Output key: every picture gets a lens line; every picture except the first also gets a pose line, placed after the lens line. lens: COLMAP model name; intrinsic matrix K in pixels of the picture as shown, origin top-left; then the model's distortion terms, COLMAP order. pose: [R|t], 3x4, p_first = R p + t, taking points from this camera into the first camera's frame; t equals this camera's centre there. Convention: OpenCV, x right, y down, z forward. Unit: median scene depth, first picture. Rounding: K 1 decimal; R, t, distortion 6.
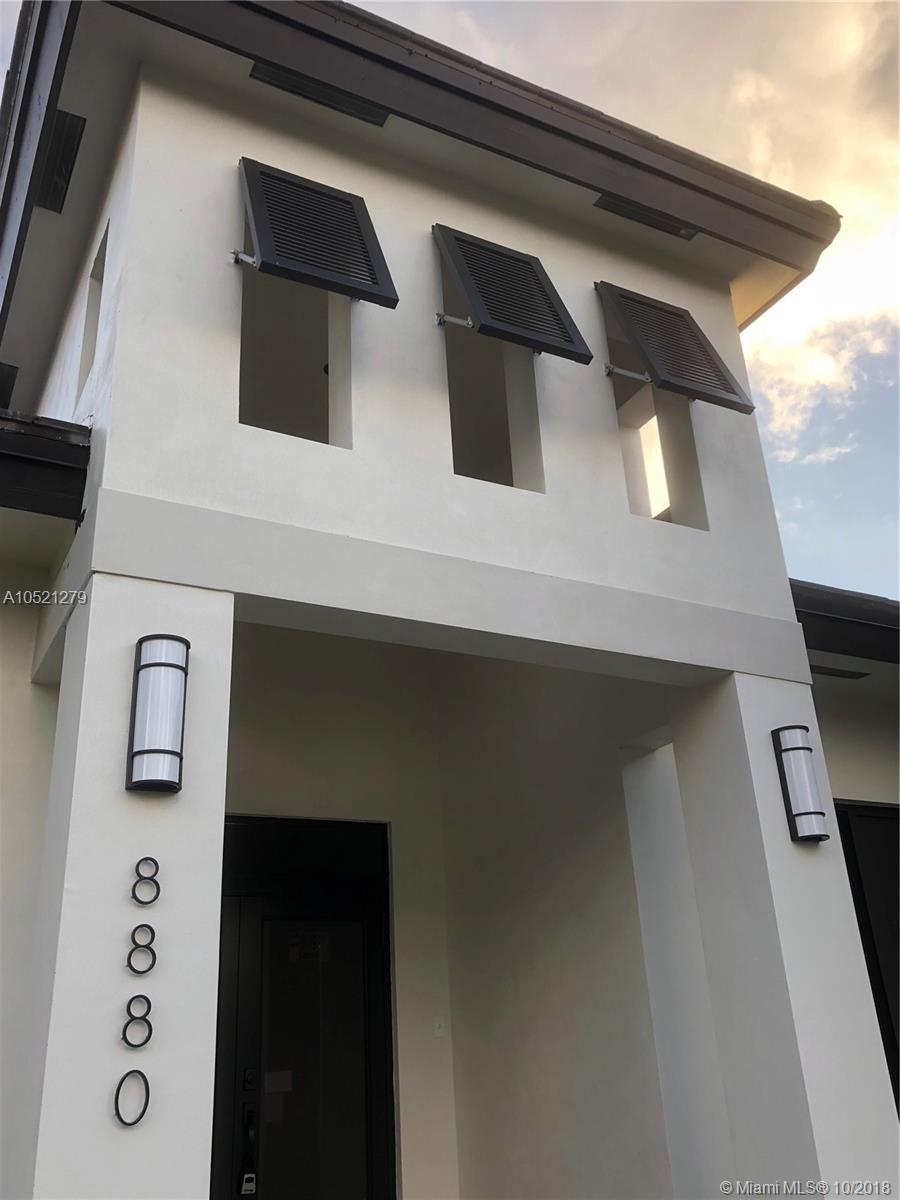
lens RADIAL K [[1068.2, 0, 450.4], [0, 1068.2, 585.8], [0, 0, 1]] dist [0.038059, -0.010617]
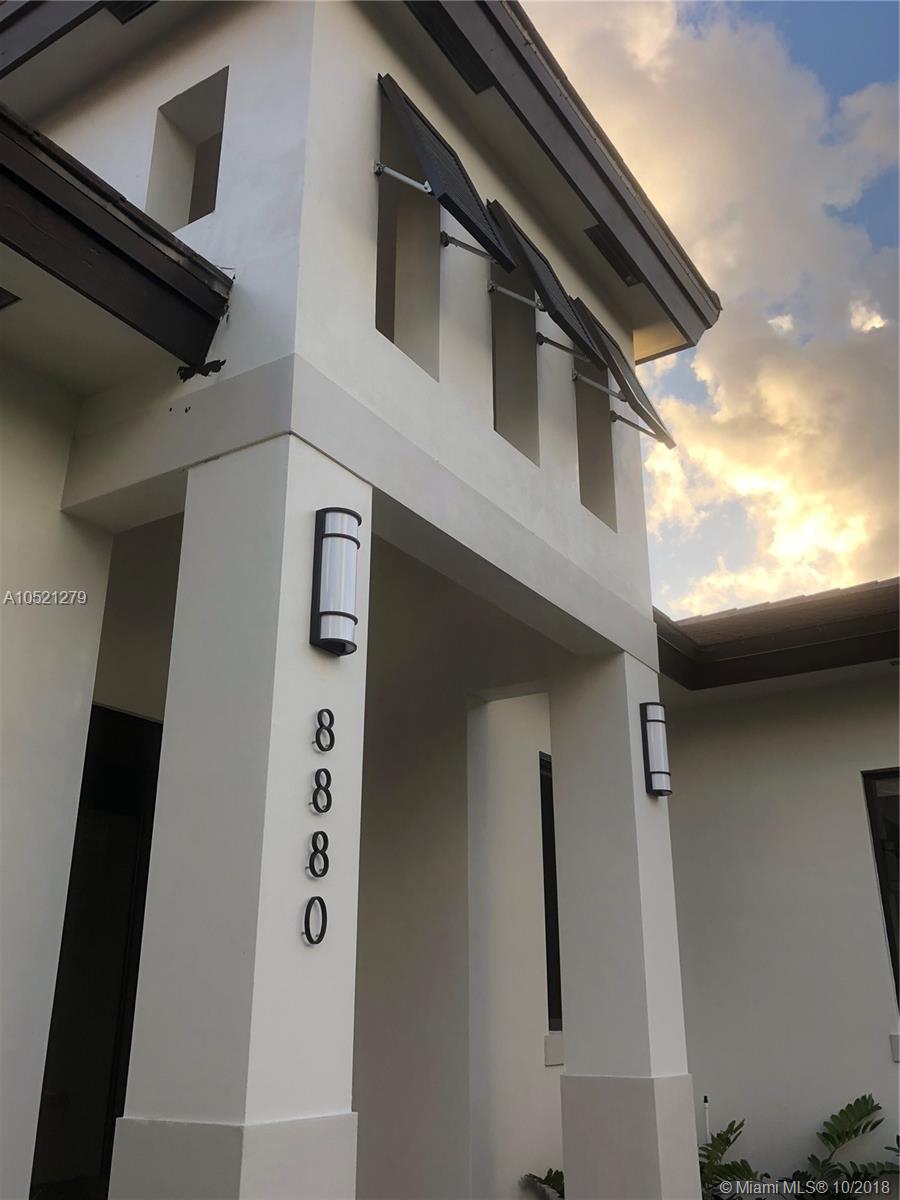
lens RADIAL K [[1068.2, 0, 450.4], [0, 1068.2, 585.8], [0, 0, 1]] dist [0.038059, -0.010617]
pose [[0.871348, 0.231384, 0.432683, -0.527967], [-0.244728, 0.969257, -0.025486, 0.102805], [-0.425278, -0.083683, 0.901186, -0.006028]]
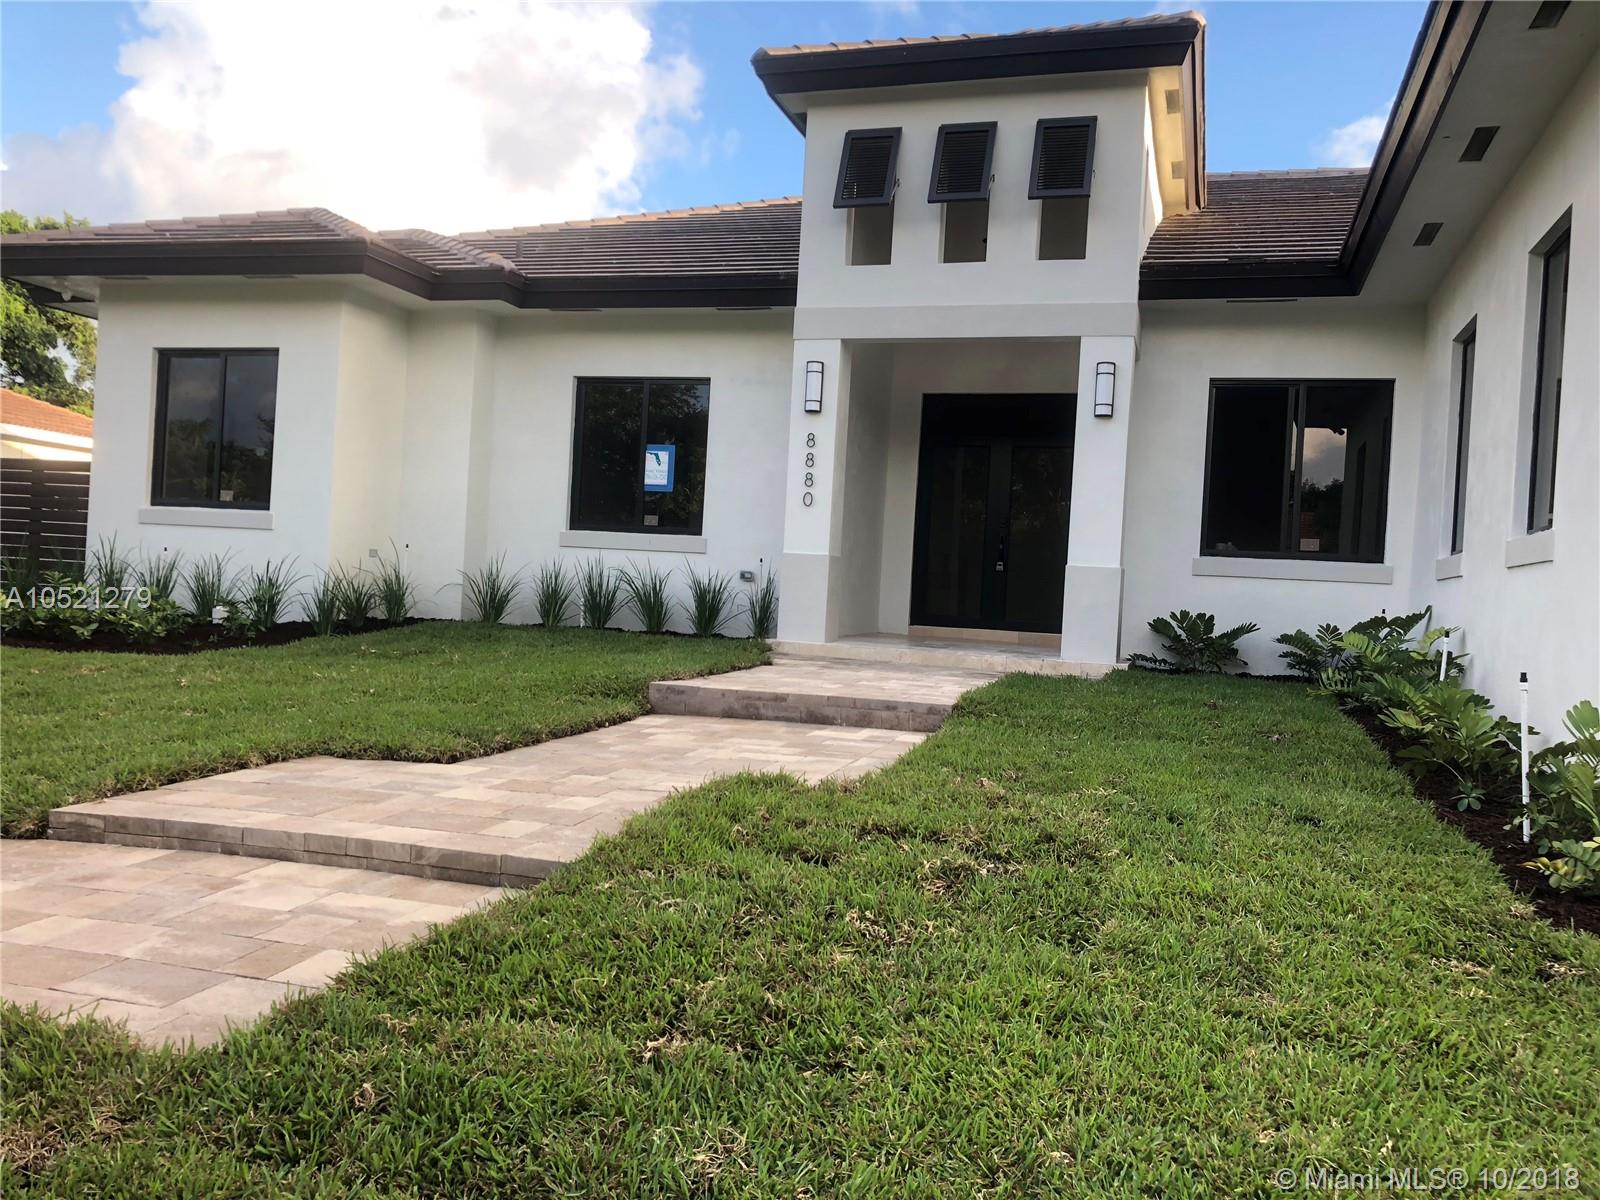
lens RADIAL K [[1307.9, 0, 800.0], [0, 1307.9, 600.0], [0, 0, 1]] dist [0.028051, -0.007965]
pose [[0.700191, 0.092222, -0.707974, 1.994604], [0.213053, 0.919452, 0.330480, -0.470372], [0.681425, -0.382235, 0.624144, -1.328566]]
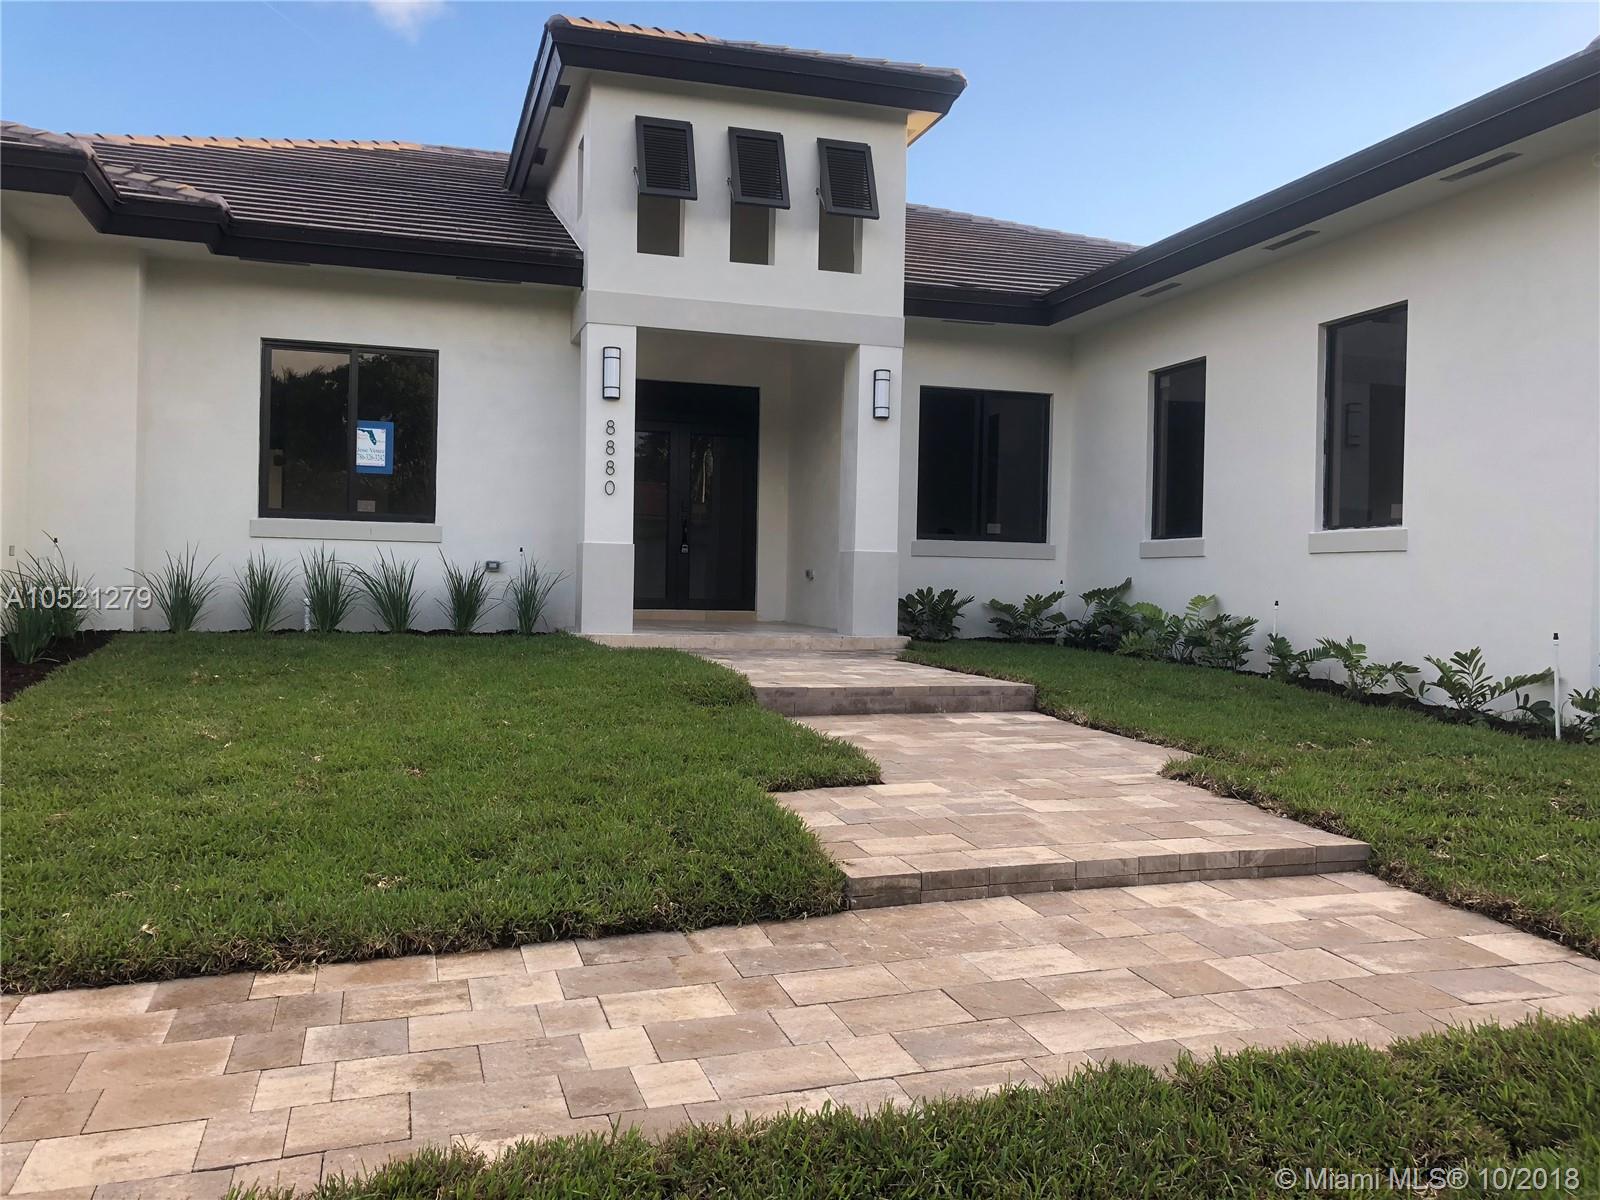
lens RADIAL K [[1307.9, 0, 800.0], [0, 1307.9, 600.0], [0, 0, 1]] dist [0.028051, -0.007965]
pose [[0.980132, 0.074383, -0.183872, 0.805682], [0.012013, 0.903056, 0.429356, -0.730590], [0.197983, -0.423034, 0.884220, -2.009876]]
